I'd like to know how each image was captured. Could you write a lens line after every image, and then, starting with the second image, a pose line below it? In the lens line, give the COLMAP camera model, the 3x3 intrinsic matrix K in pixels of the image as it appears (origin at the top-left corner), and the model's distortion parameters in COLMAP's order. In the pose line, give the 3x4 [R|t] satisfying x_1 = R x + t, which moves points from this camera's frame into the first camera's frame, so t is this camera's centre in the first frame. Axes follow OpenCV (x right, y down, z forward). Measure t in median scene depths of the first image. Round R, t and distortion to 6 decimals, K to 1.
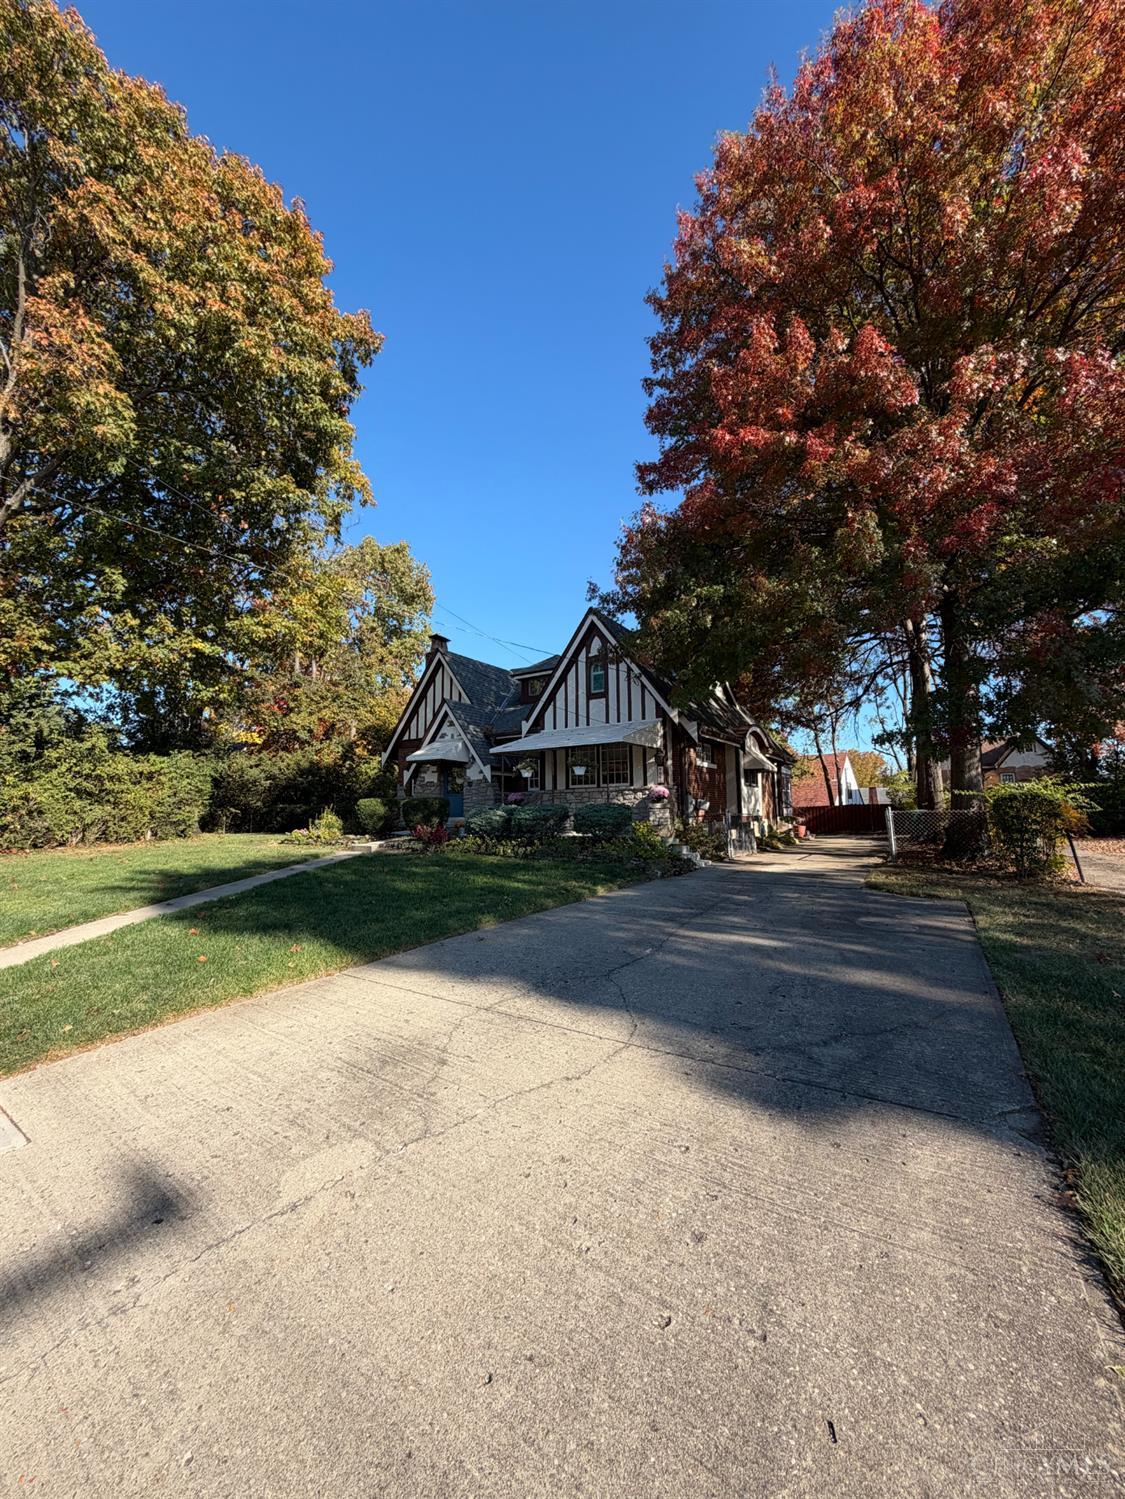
lens RADIAL K [[592.5, 0, 567.2], [0, 592.5, 746.0], [0, 0, 1]] dist [0.018161, 0.000074]
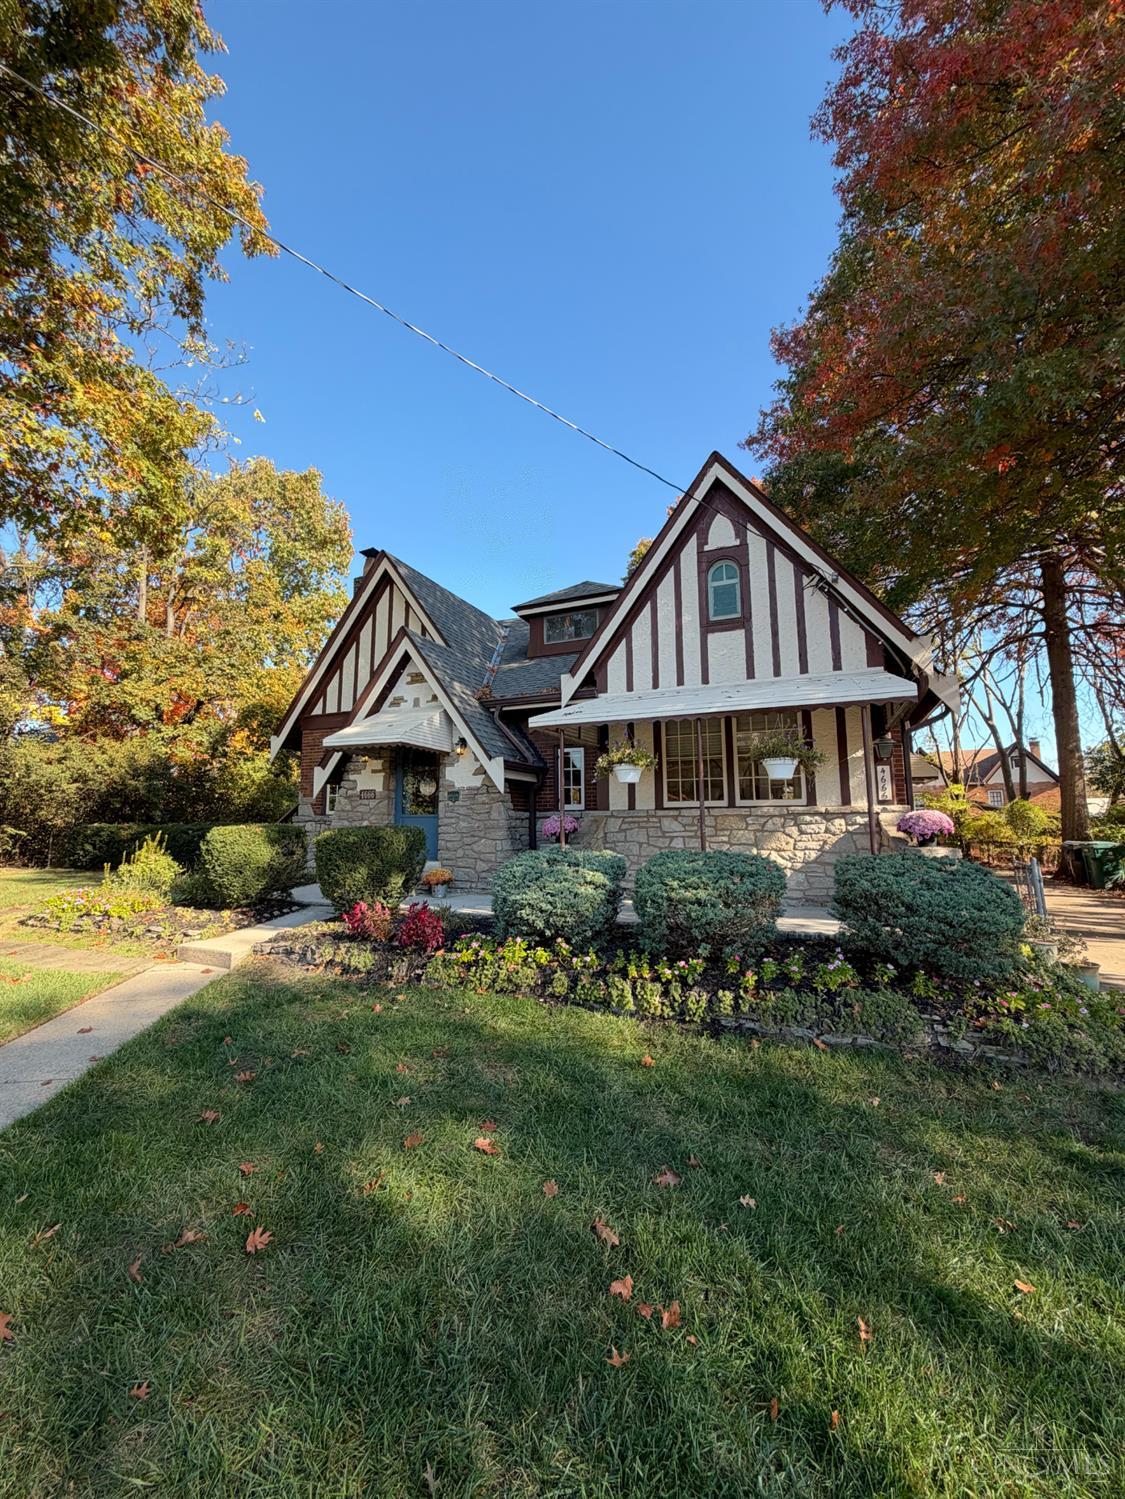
lens RADIAL K [[594.4, 0, 564.6], [0, 594.4, 744.1], [0, 0, 1]] dist [0.004155, 0.000074]
pose [[0.988304, 0.027065, 0.150073, -0.146179], [-0.023925, 0.999456, -0.022685, 0.028952], [-0.150606, 0.018830, 0.988415, 0.480300]]
